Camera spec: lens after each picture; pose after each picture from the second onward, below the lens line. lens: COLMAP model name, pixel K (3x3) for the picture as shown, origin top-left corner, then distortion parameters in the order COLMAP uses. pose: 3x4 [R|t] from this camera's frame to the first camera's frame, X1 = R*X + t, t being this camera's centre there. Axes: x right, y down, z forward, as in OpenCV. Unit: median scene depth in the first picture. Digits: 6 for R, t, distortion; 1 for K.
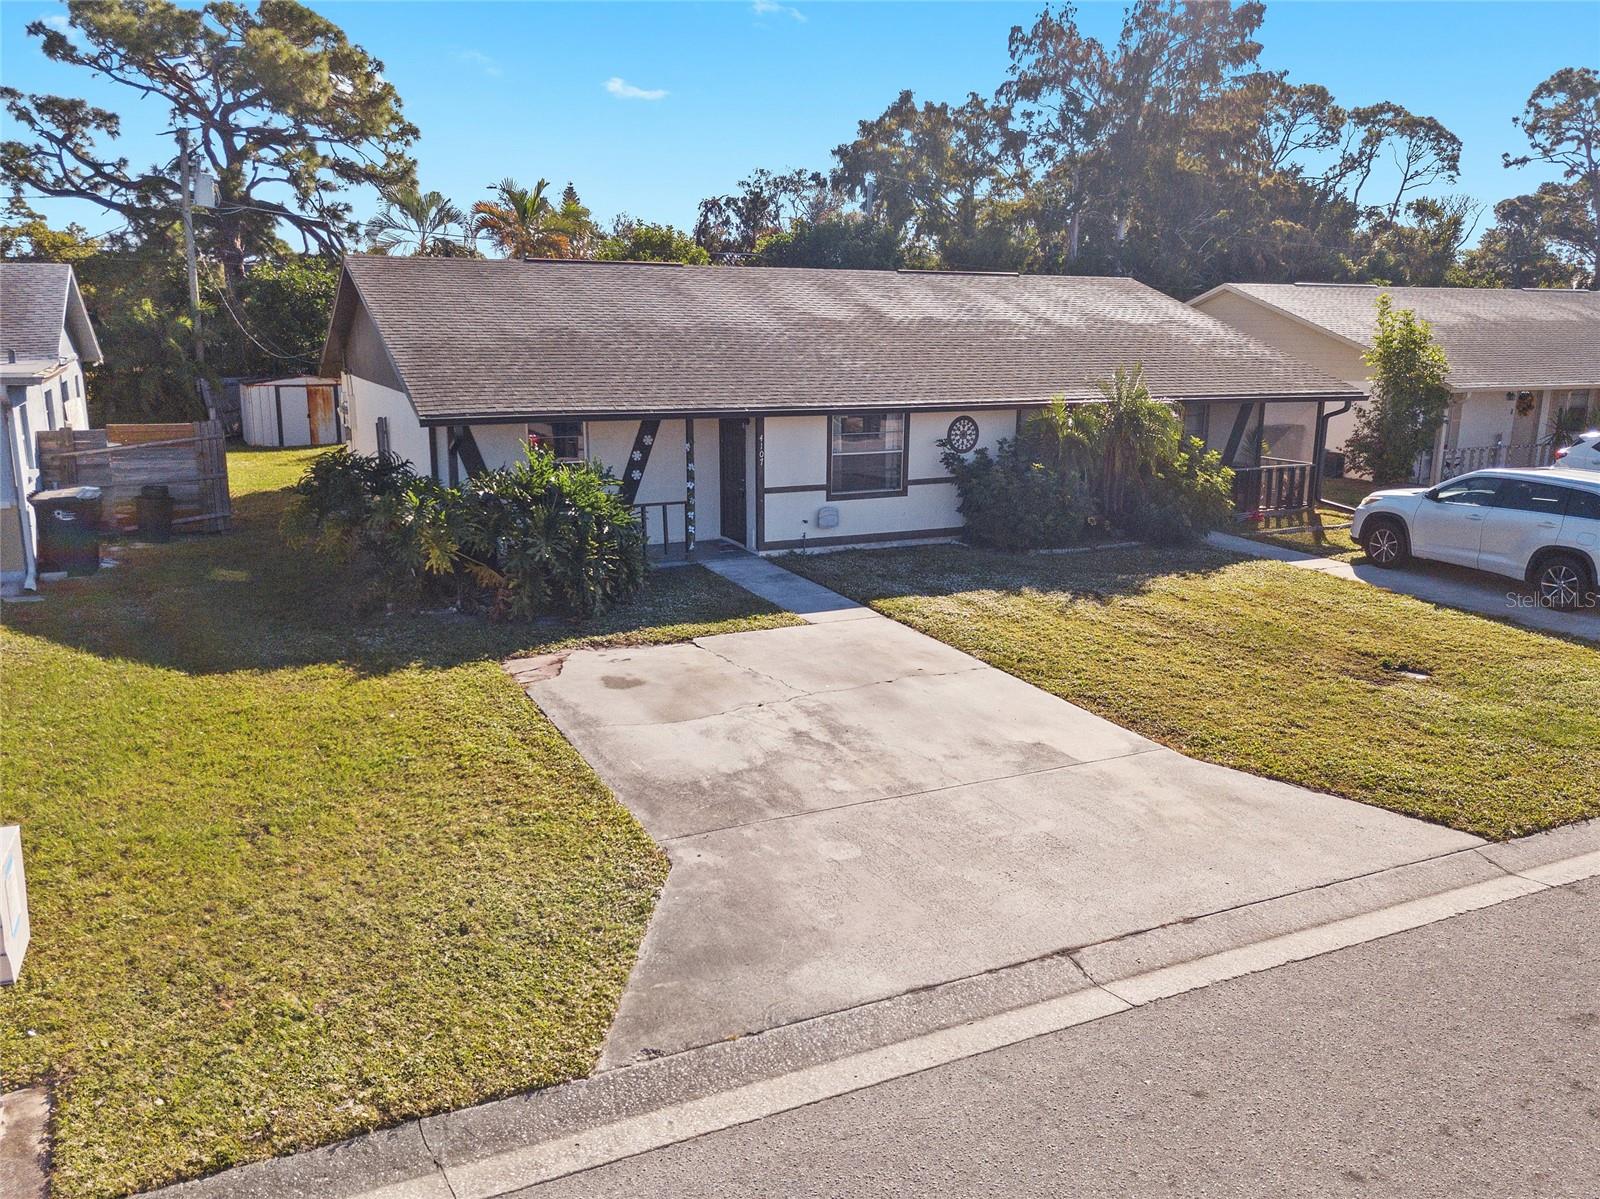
lens RADIAL K [[1229.4, 0, 800.0], [0, 1229.4, 599.5], [0, 0, 1]] dist [0.072708, -0.085269]
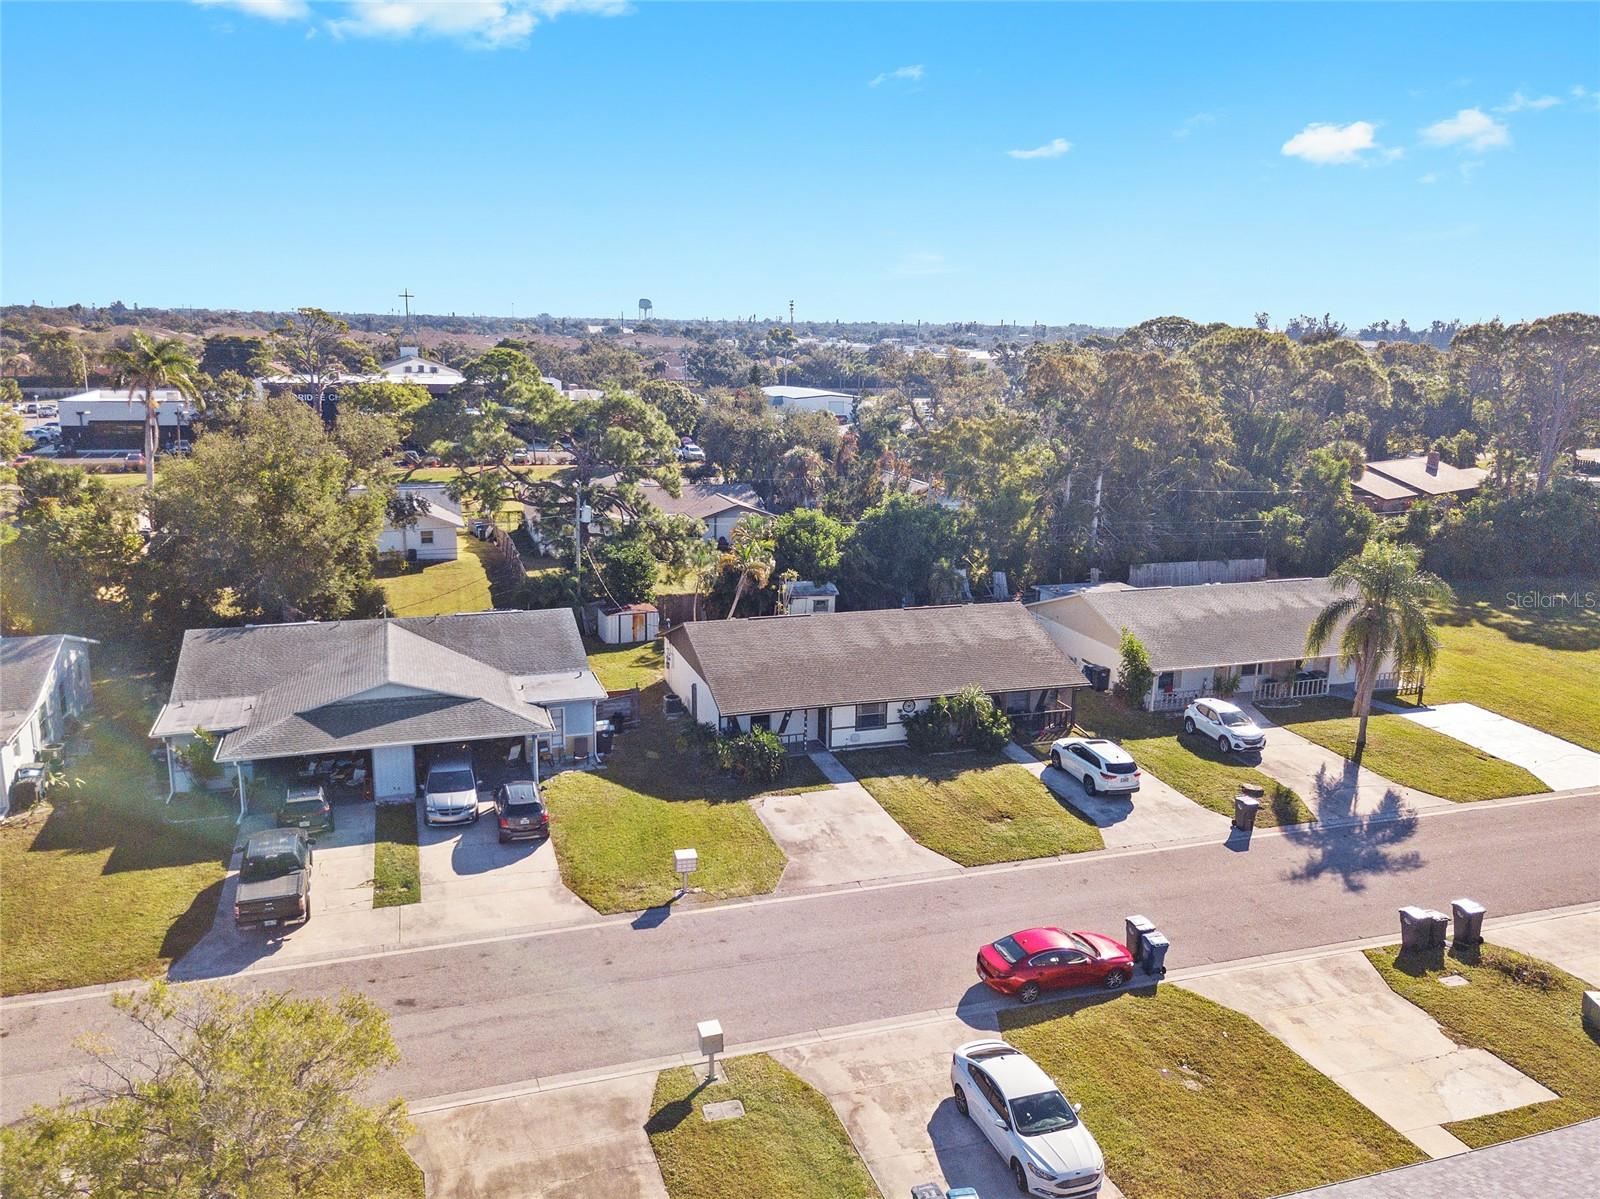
lens RADIAL K [[1216.2, 0, 798.2], [0, 1216.2, 617.7], [0, 0, 1]] dist [0.029223, 0.000199]
pose [[0.991093, 0.040027, -0.127016, 0.235618], [-0.038087, 0.999118, 0.017670, -0.387495], [0.127611, -0.012675, 0.991743, -1.750994]]
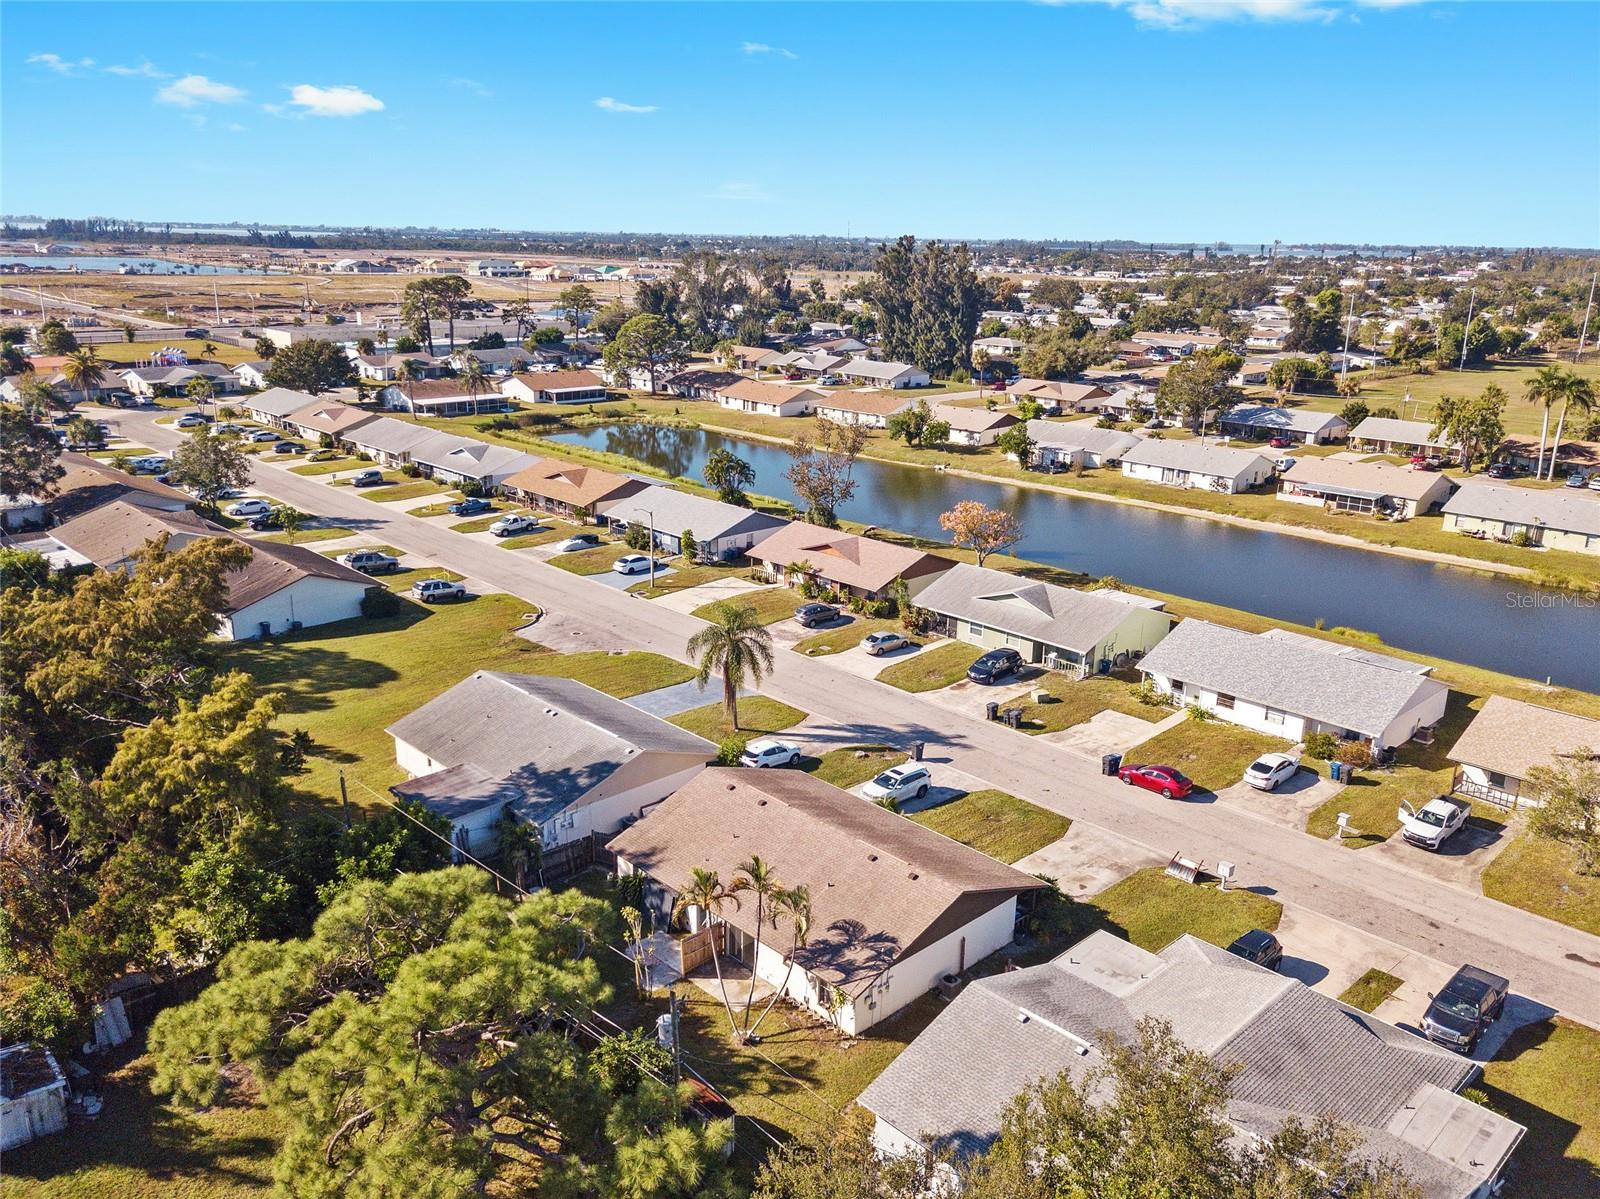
lens RADIAL K [[1207.4, 0, 794.5], [0, 1207.4, 651.2], [0, 0, 1]] dist [0.040187, -0.038777]
pose [[-0.311295, -0.322101, 0.894062, -2.609026], [0.188661, 0.901135, 0.390337, -1.977515], [-0.931398, 0.290185, -0.219751, 1.946012]]
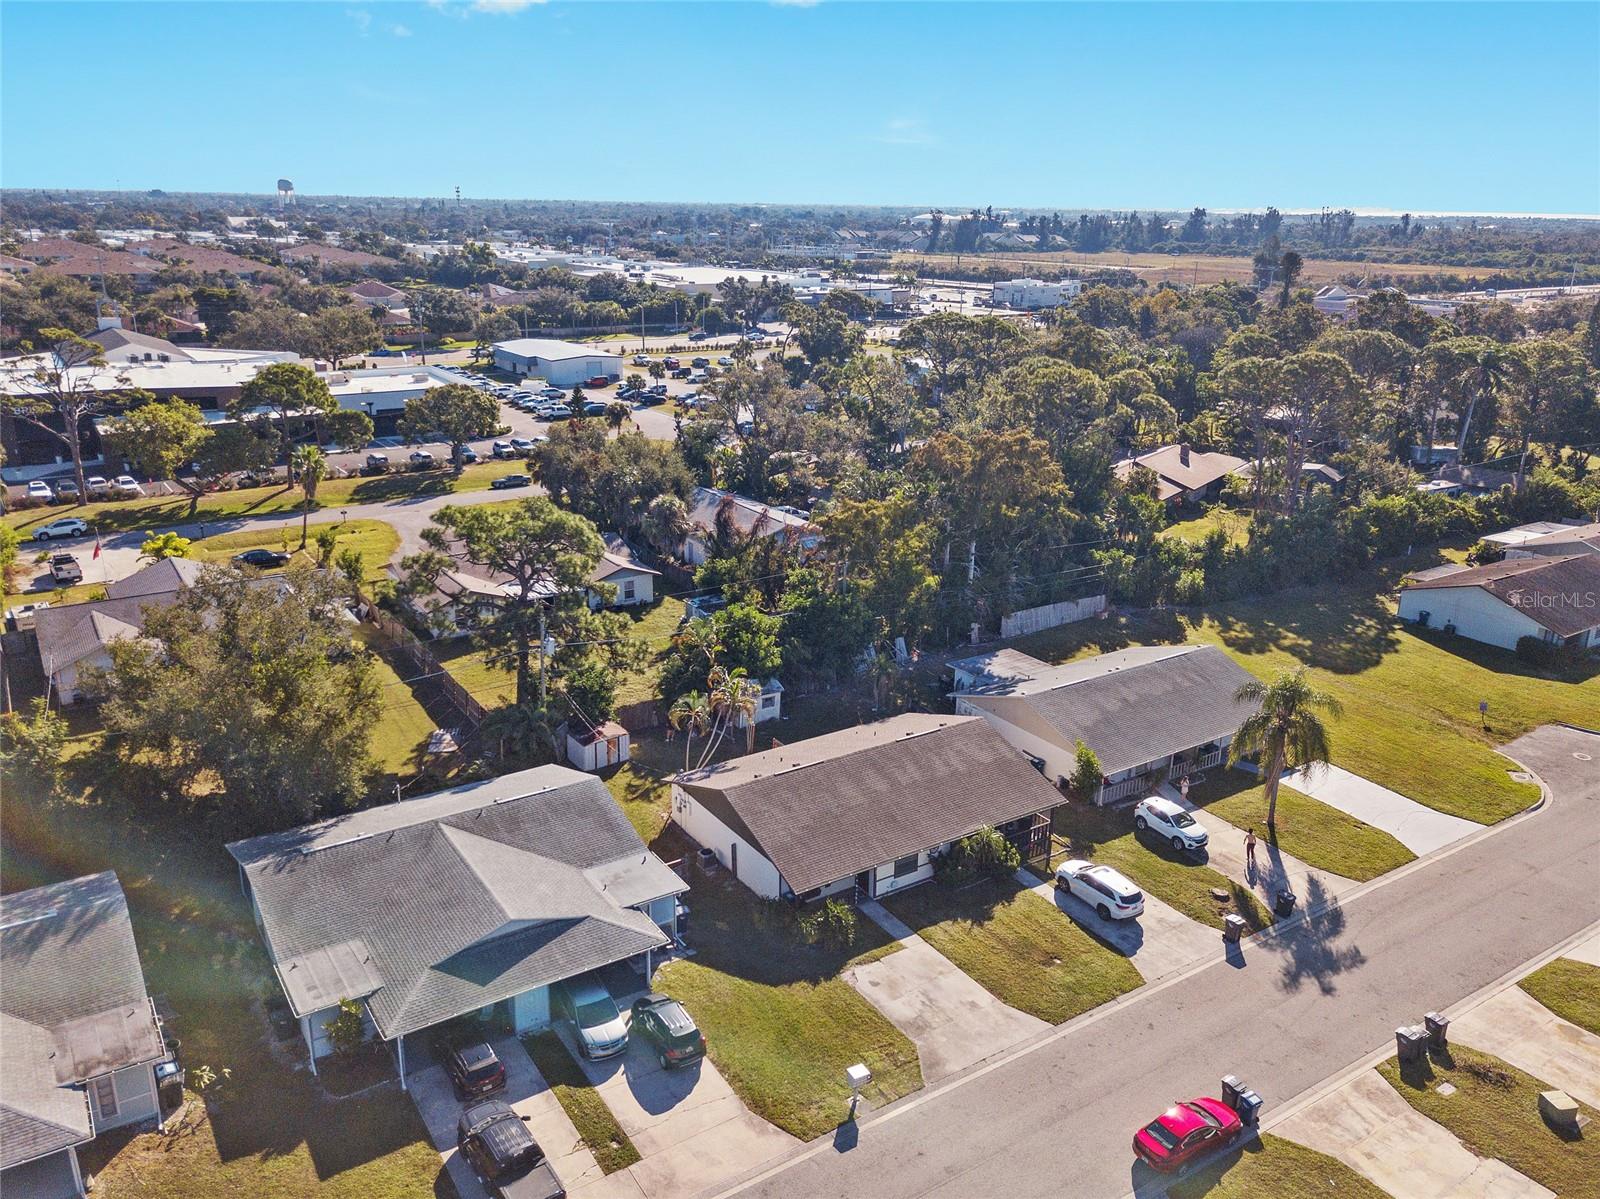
lens RADIAL K [[1216.2, 0, 798.2], [0, 1216.2, 617.7], [0, 0, 1]] dist [0.029223, 0.000199]
pose [[0.991624, -0.036549, 0.123876, -0.592947], [0.022858, 0.993647, 0.110200, -1.114156], [-0.127117, -0.106445, 0.986160, -2.008583]]
